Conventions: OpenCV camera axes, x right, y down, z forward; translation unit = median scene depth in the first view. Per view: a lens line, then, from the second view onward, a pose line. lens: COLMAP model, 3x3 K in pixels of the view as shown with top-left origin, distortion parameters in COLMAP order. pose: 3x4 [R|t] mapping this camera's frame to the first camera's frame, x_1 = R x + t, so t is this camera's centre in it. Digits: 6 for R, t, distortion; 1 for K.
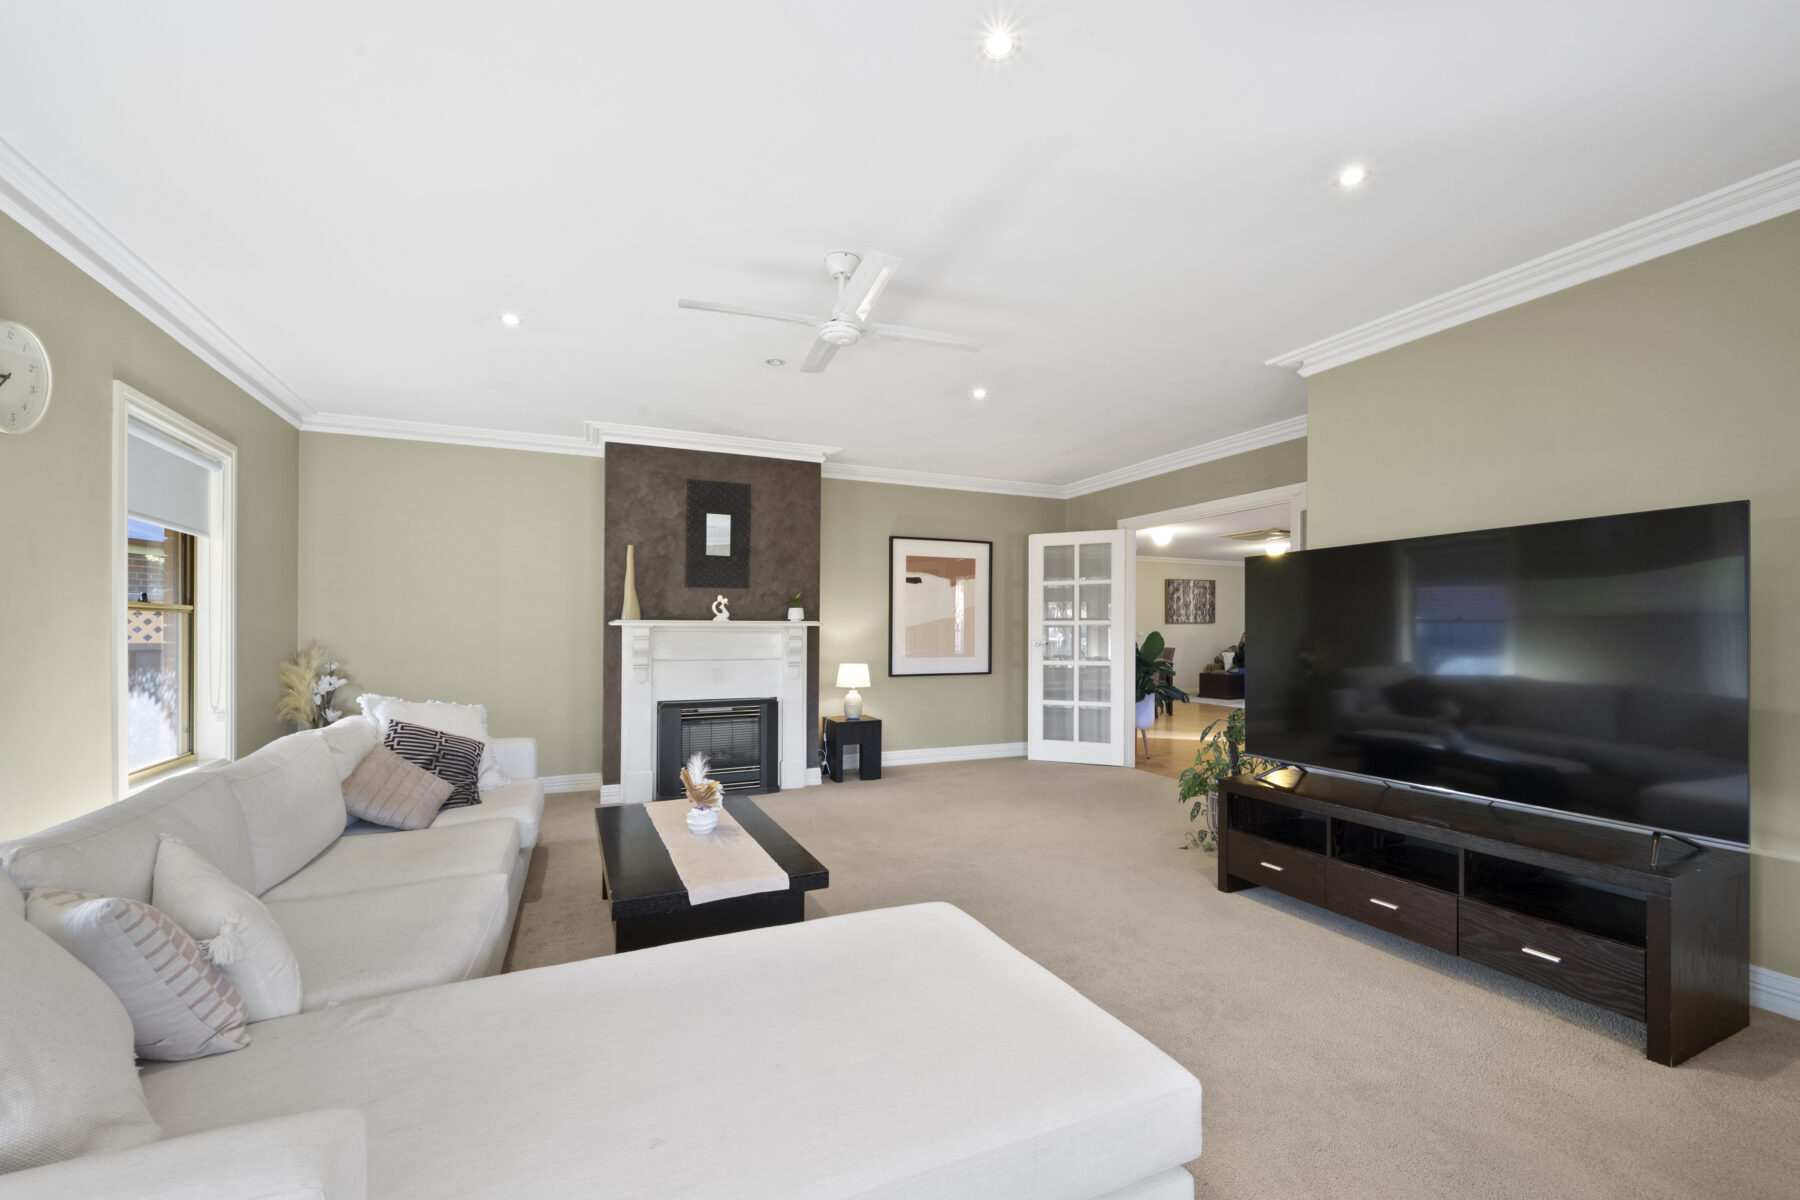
lens RADIAL K [[761.5, 0, 903.9], [0, 761.5, 611.8], [0, 0, 1]] dist [-0.000306, -0.000005]
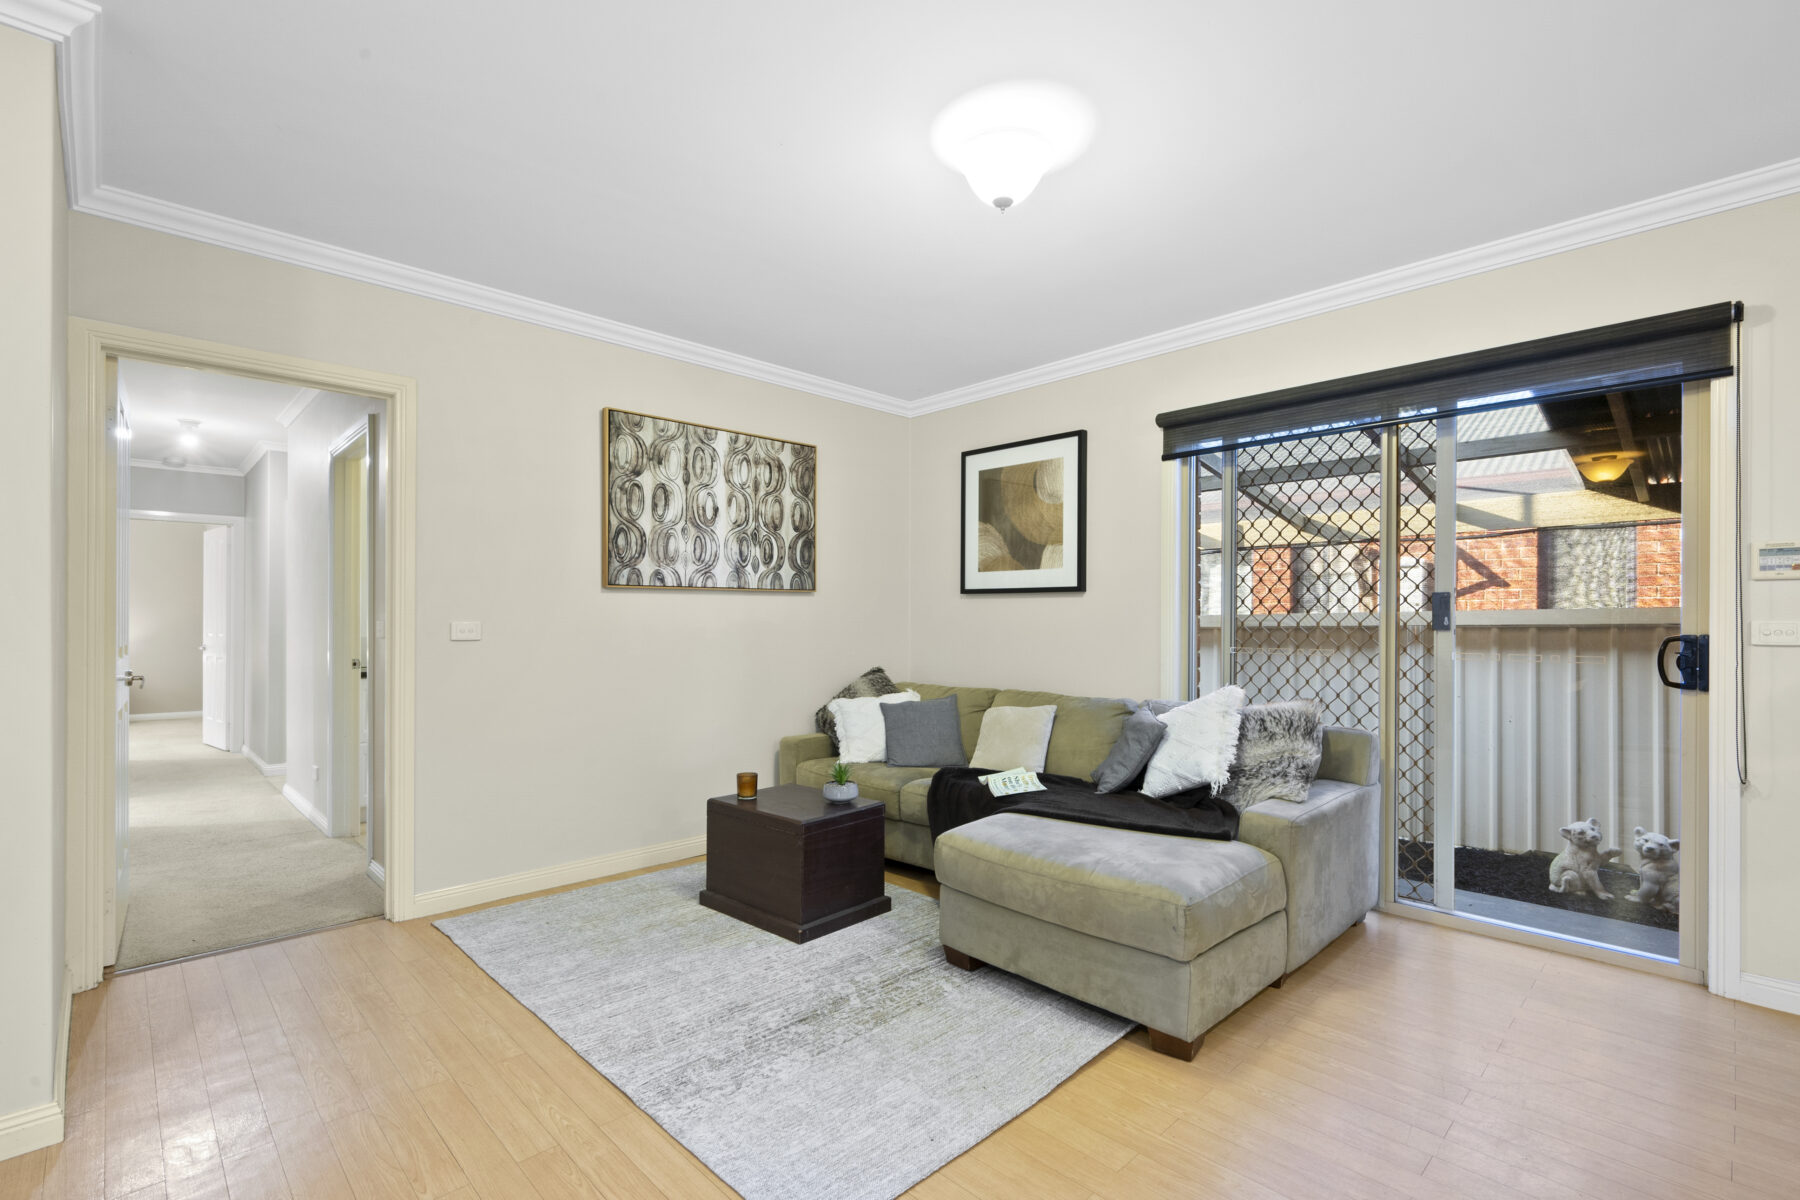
lens RADIAL K [[820.8, 0, 900.9], [0, 820.8, 605.6], [0, 0, 1]] dist [0.003785, -0.001893]
pose [[0.941082, 0.003259, 0.338161, 0.341504], [-0.001951, 0.999989, -0.004208, 0.021505], [-0.338171, 0.003300, 0.941079, 0.710755]]
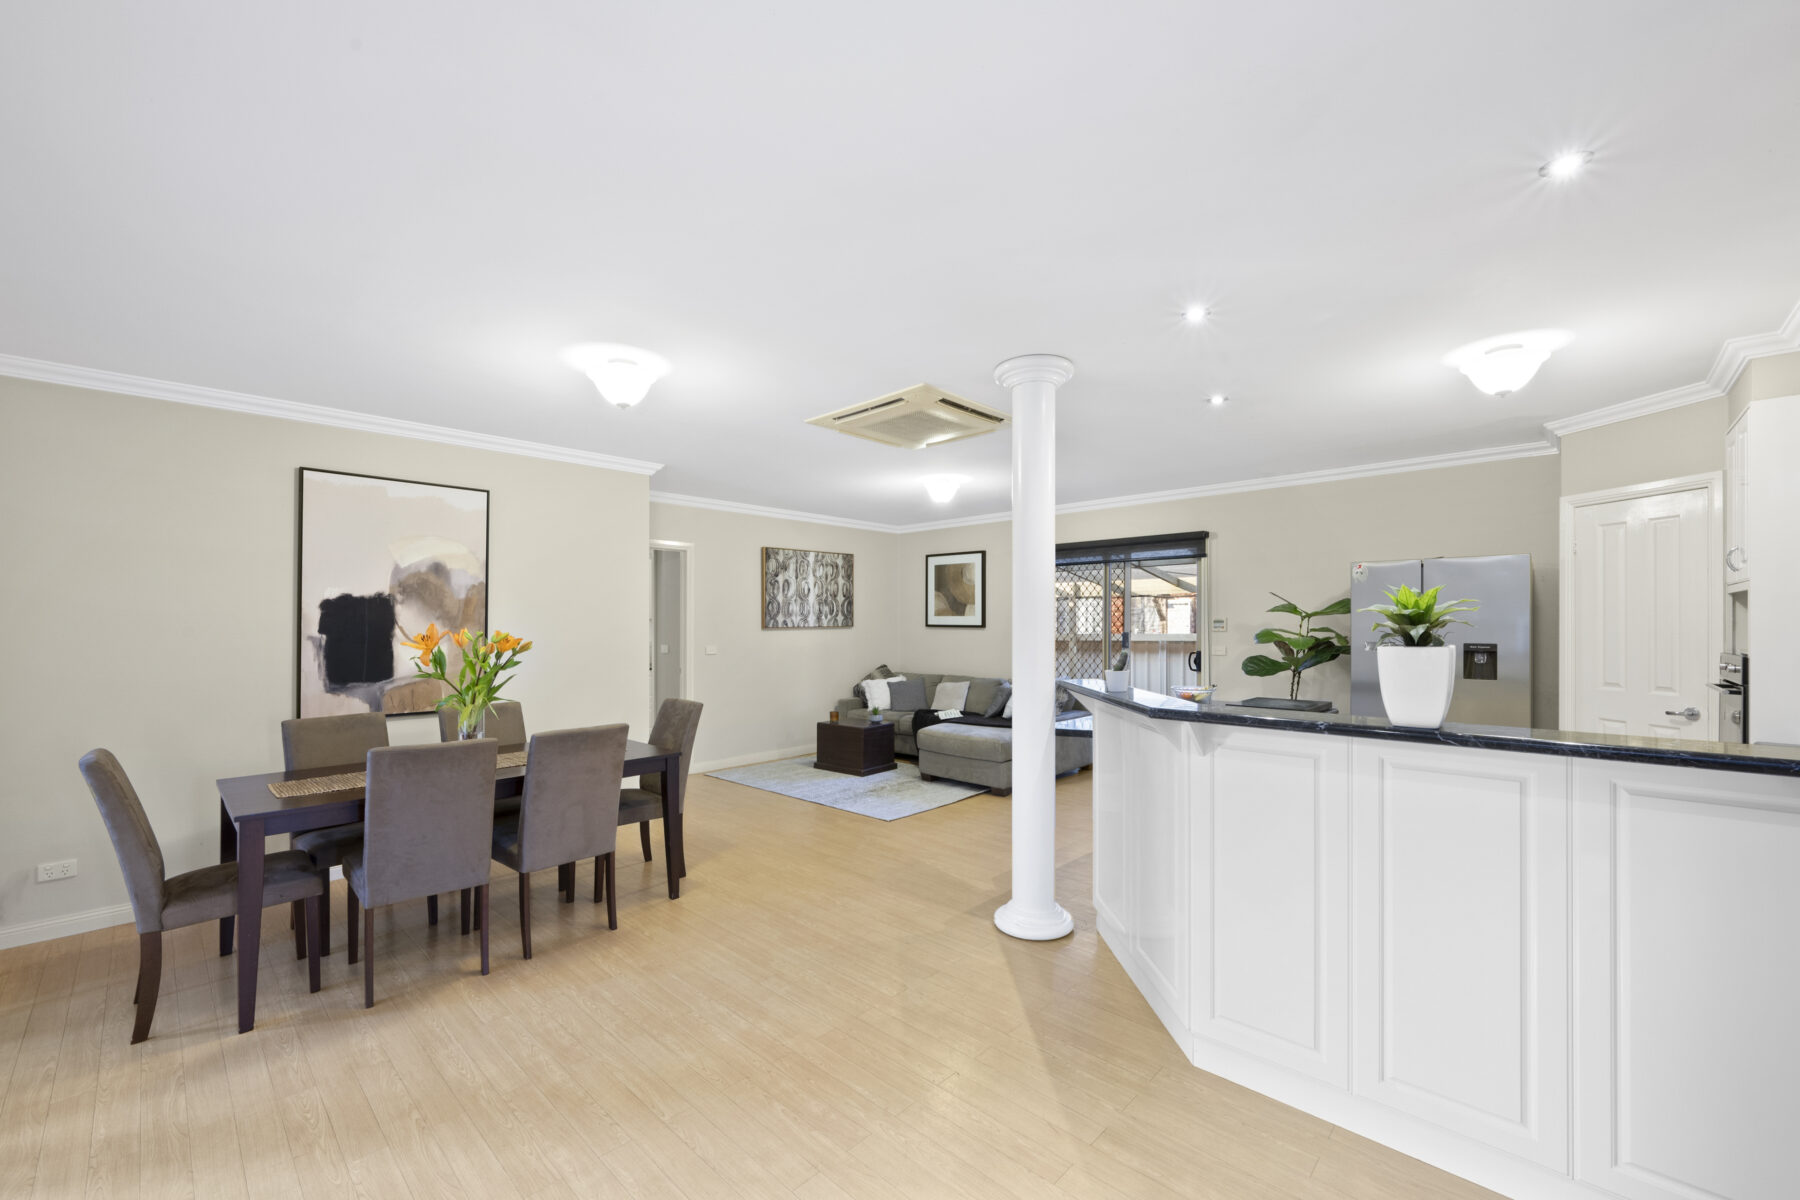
lens RADIAL K [[719.4, 0, 901.4], [0, 719.4, 609.6], [0, 0, 1]] dist [-0.000104, 0.000010]
pose [[0.925545, -0.001668, 0.378633, 0.240260], [0.001865, 0.999998, -0.000153, 0.001503], [-0.378632, 0.000848, 0.925547, 0.488830]]
